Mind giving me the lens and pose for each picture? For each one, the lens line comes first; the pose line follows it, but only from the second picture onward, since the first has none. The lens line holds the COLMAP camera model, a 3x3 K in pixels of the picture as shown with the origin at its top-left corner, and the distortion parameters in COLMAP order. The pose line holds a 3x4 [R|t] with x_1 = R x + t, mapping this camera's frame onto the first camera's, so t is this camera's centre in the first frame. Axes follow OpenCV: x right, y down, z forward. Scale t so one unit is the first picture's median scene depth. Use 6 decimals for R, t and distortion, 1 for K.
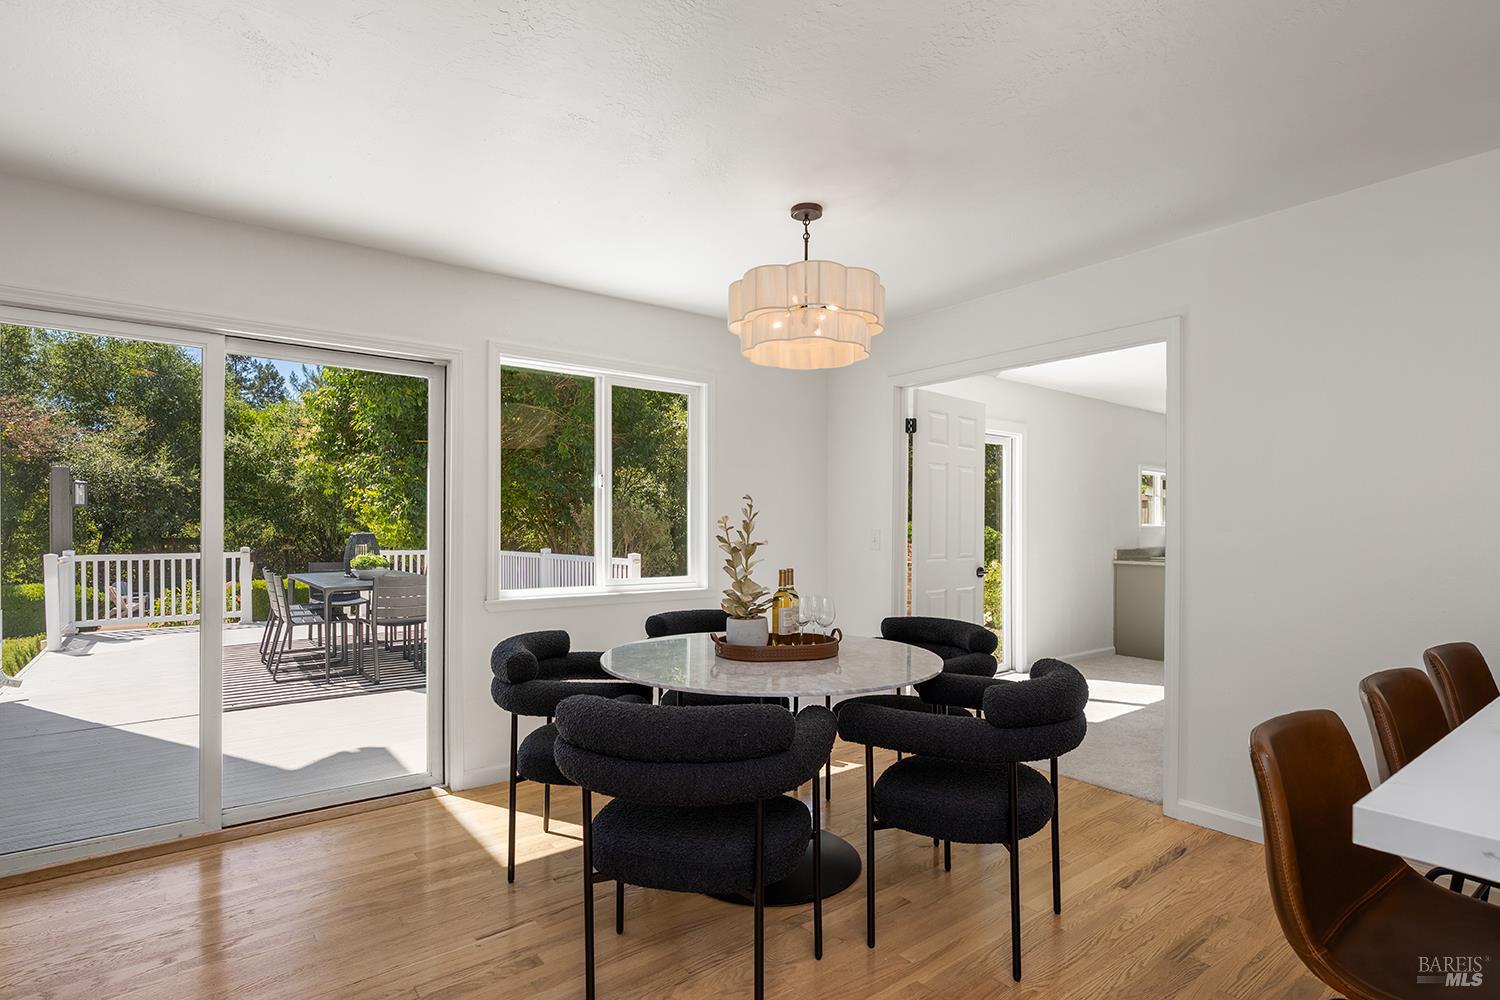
lens RADIAL K [[746.4, 0, 747.6], [0, 746.4, 532.4], [0, 0, 1]] dist [-0.013338, 0.001009]
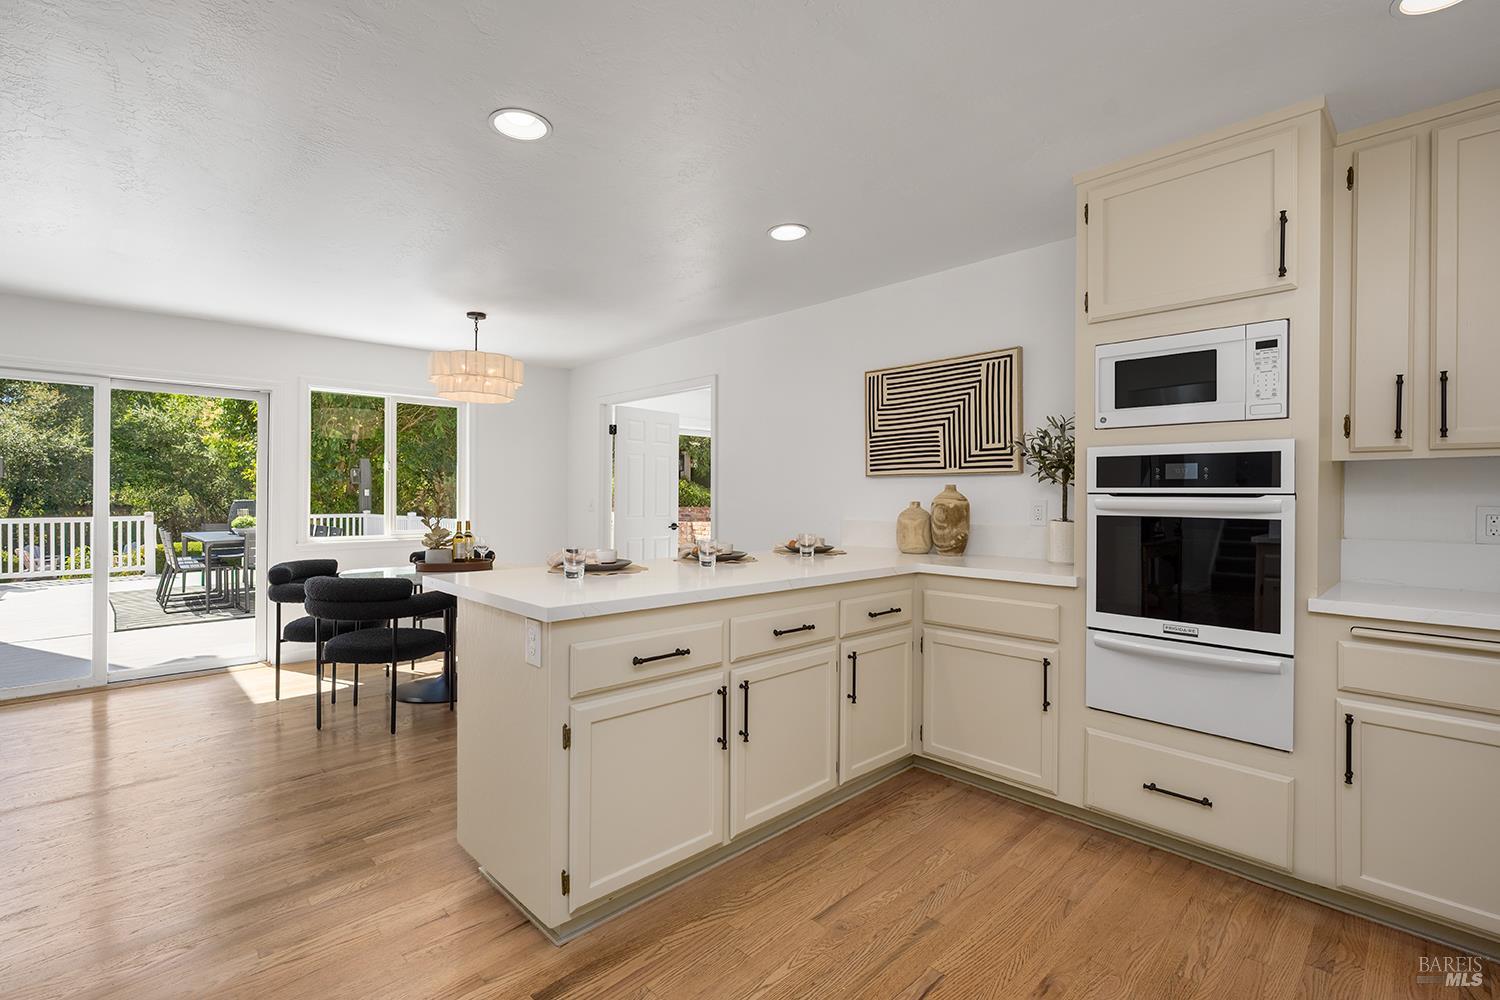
lens RADIAL K [[677.0, 0, 750.0], [0, 677.0, 497.9], [0, 0, 1]] dist [-0.009595, -0.000812]
pose [[0.992924, 0.000727, 0.118748, 0.221015], [-0.000375, 0.999995, -0.002987, 0.000173], [-0.118750, 0.002921, 0.992920, -0.268901]]
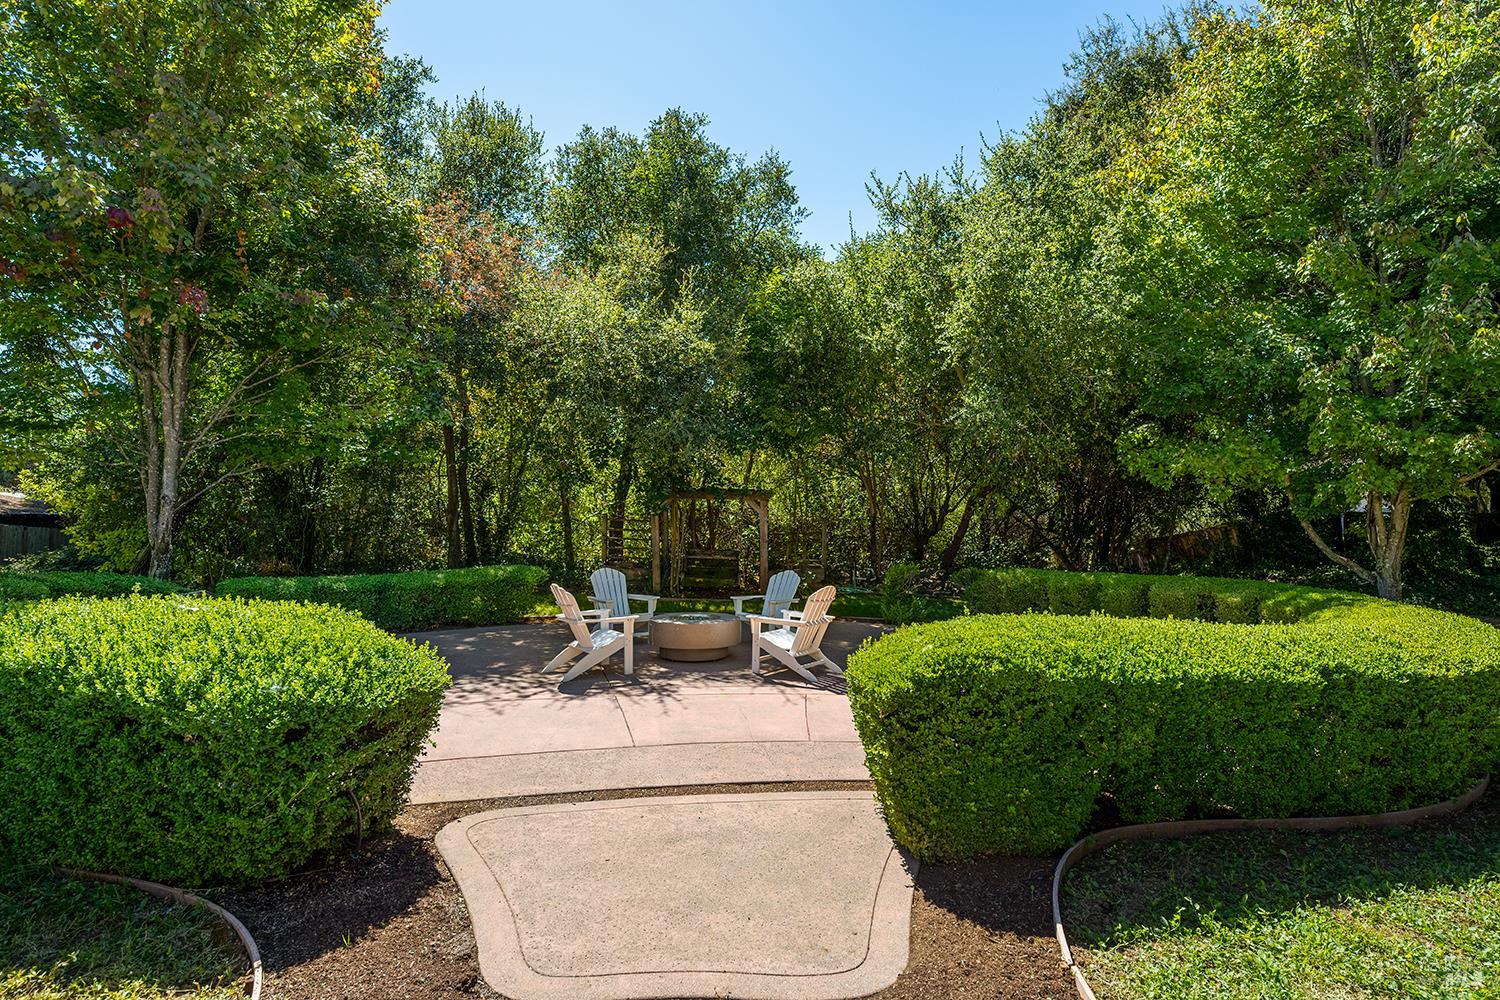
lens RADIAL K [[777.4, 0, 745.8], [0, 777.4, 426.3], [0, 0, 1]] dist [0.002302, 0.000201]
pose [[0.810270, -0.052882, -0.583666, -1.709946], [-0.010261, 0.994488, -0.104348, 0.100947], [0.585967, 0.090539, 0.805261, 2.273219]]
